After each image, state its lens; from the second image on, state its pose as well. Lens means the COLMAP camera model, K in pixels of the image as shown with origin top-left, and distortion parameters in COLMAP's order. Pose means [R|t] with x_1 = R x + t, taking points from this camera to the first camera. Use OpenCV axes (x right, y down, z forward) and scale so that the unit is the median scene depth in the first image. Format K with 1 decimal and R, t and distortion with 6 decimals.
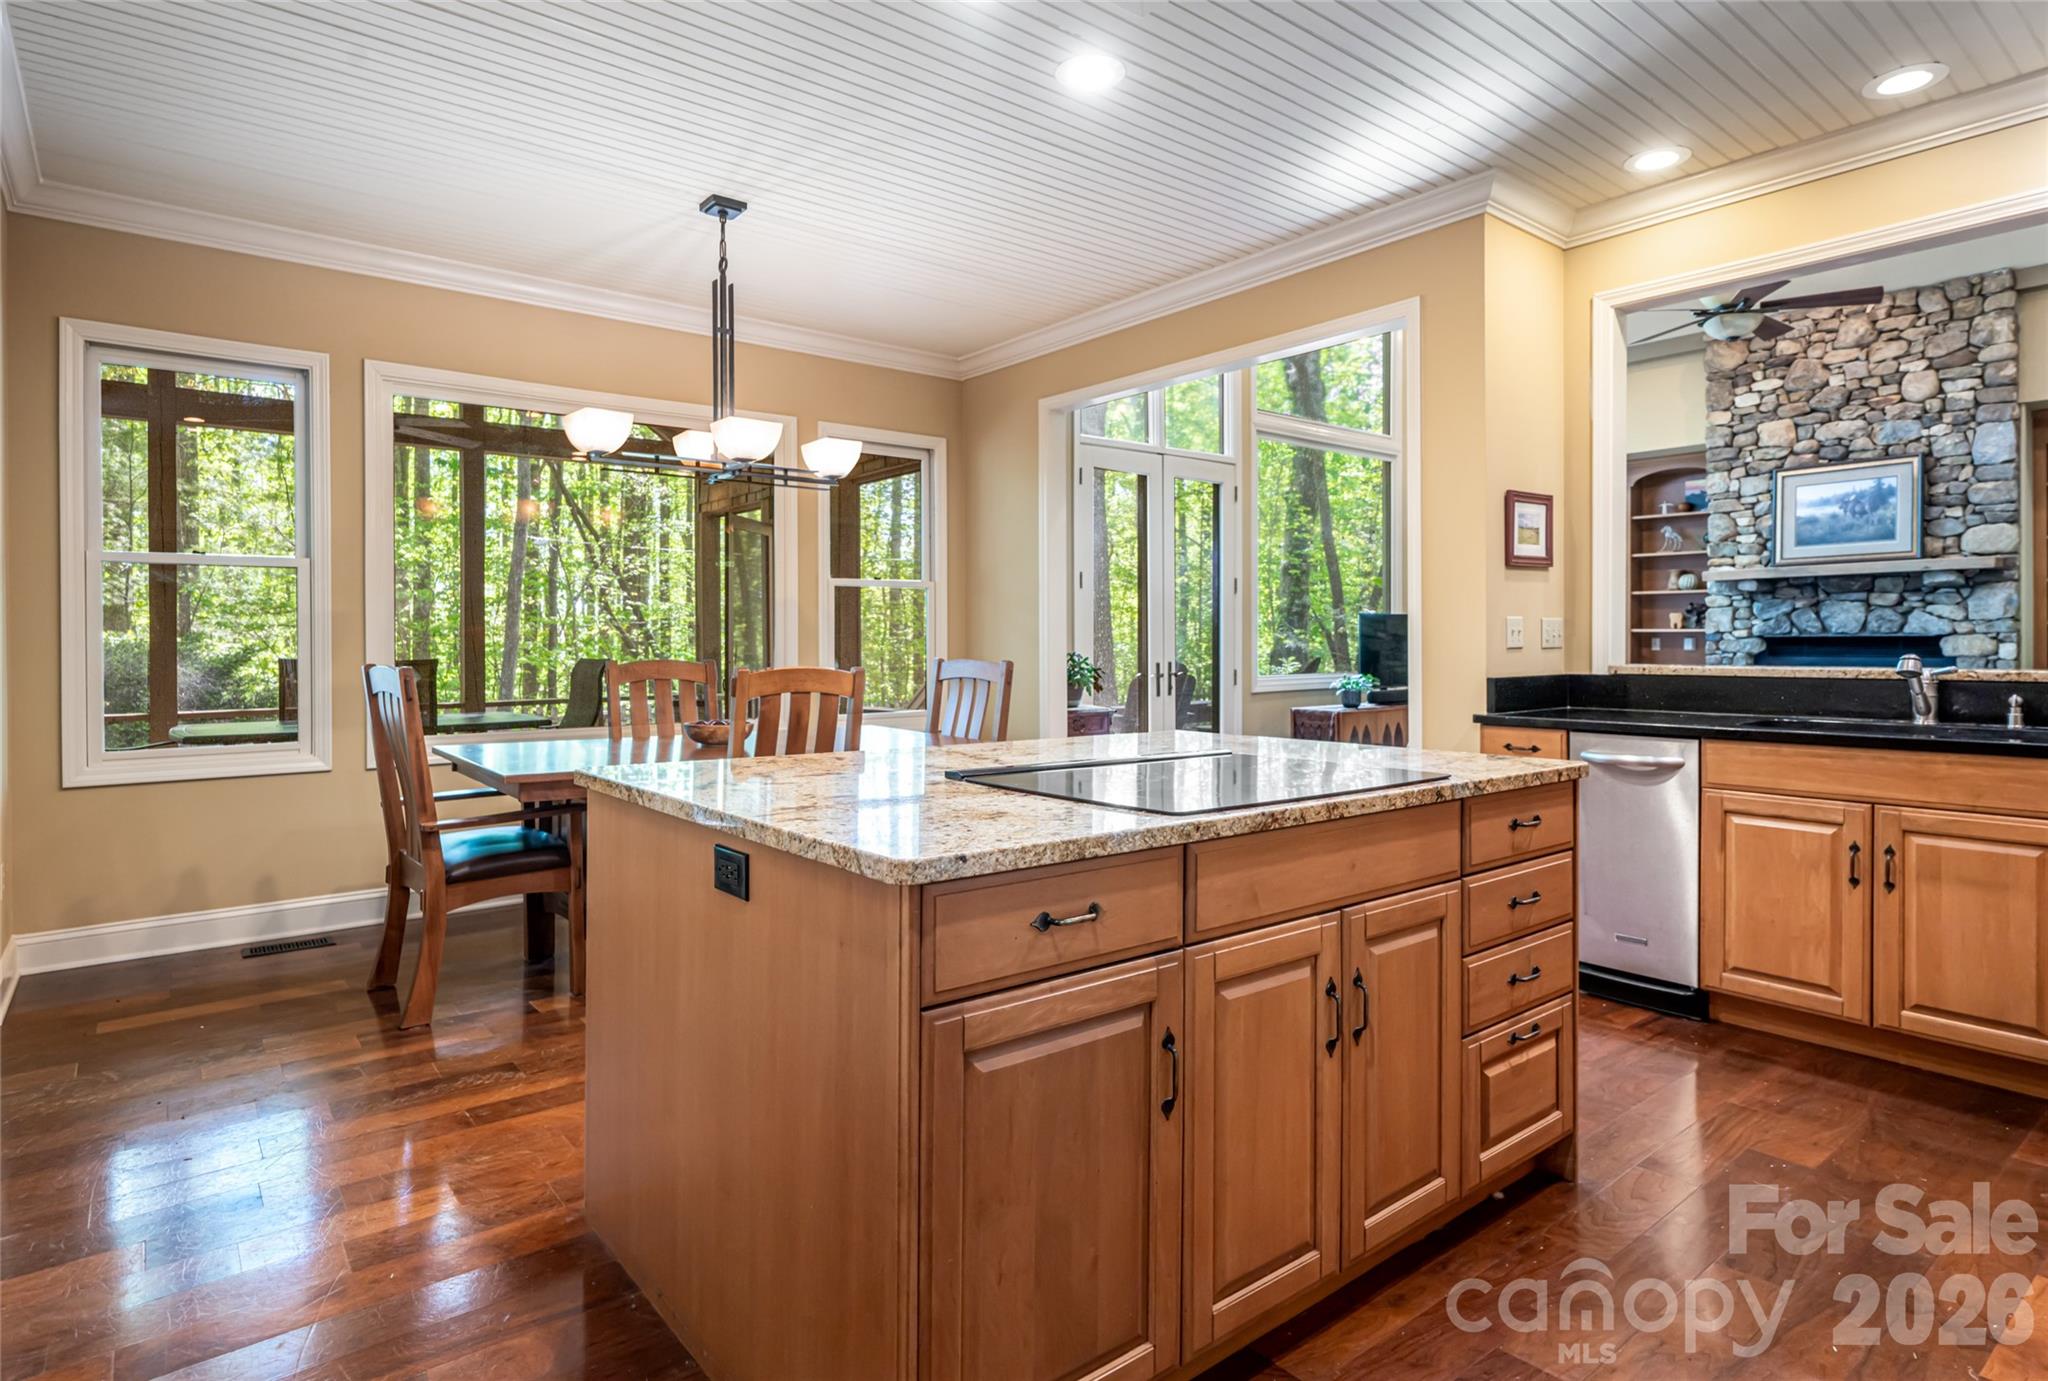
lens RADIAL K [[1094.5, 0, 1029.9], [0, 1094.5, 642.3], [0, 0, 1]] dist [0.006464, -0.000273]
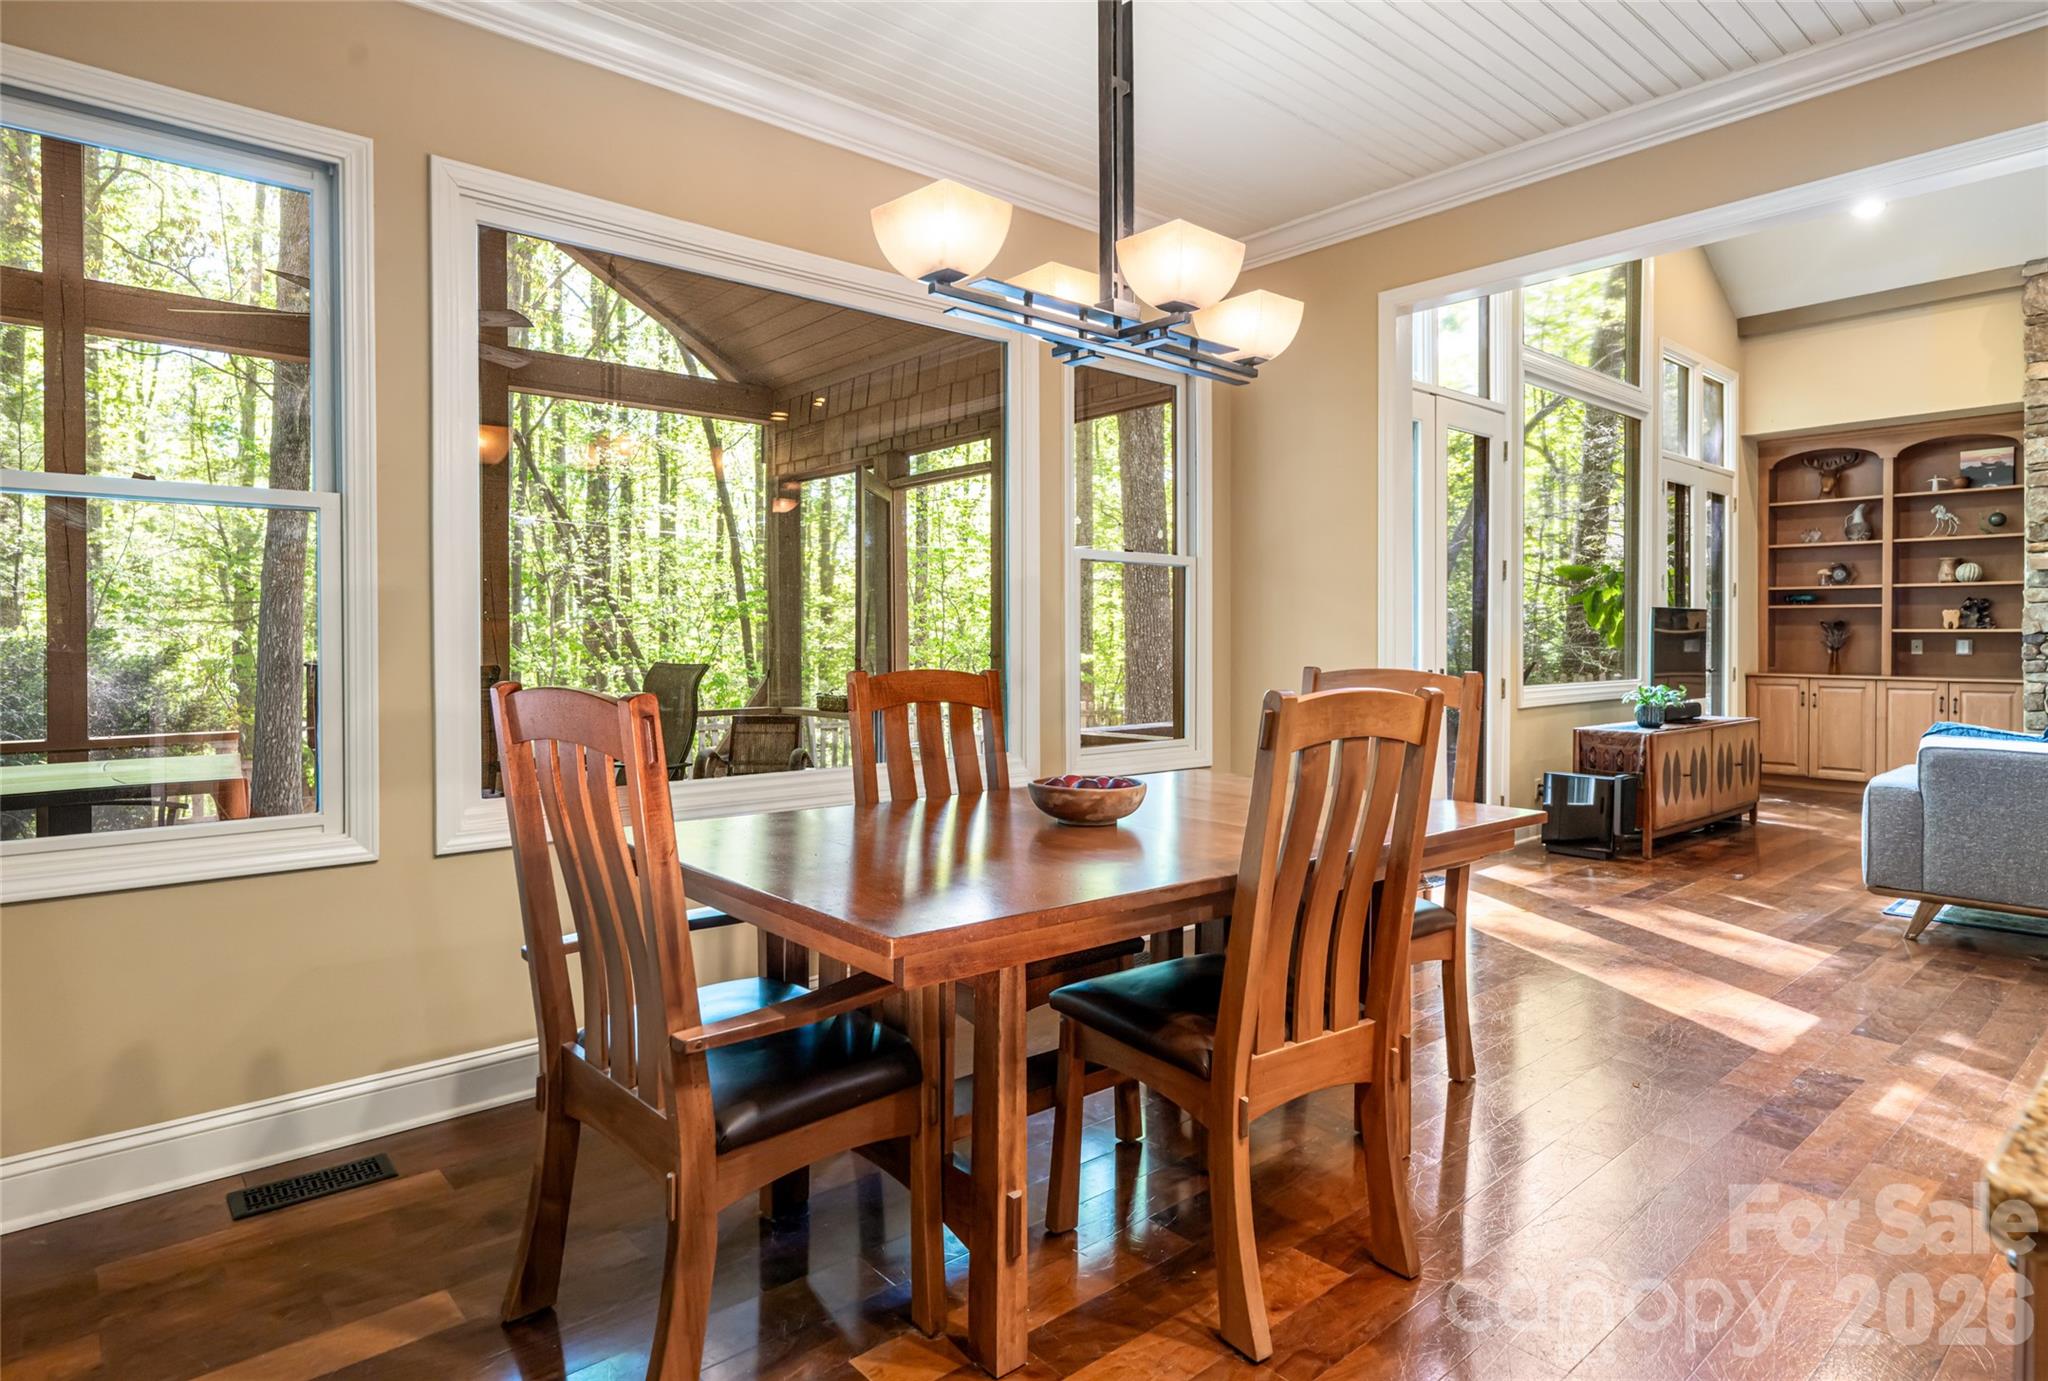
lens RADIAL K [[1146.3, 0, 1054.4], [0, 1146.3, 651.9], [0, 0, 1]] dist [-0.006217, 0.003377]
pose [[0.998795, 0.002110, 0.049035, -0.166466], [-0.002499, 0.999966, 0.007871, 0.000406], [-0.049016, -0.007984, 0.998766, 0.204700]]
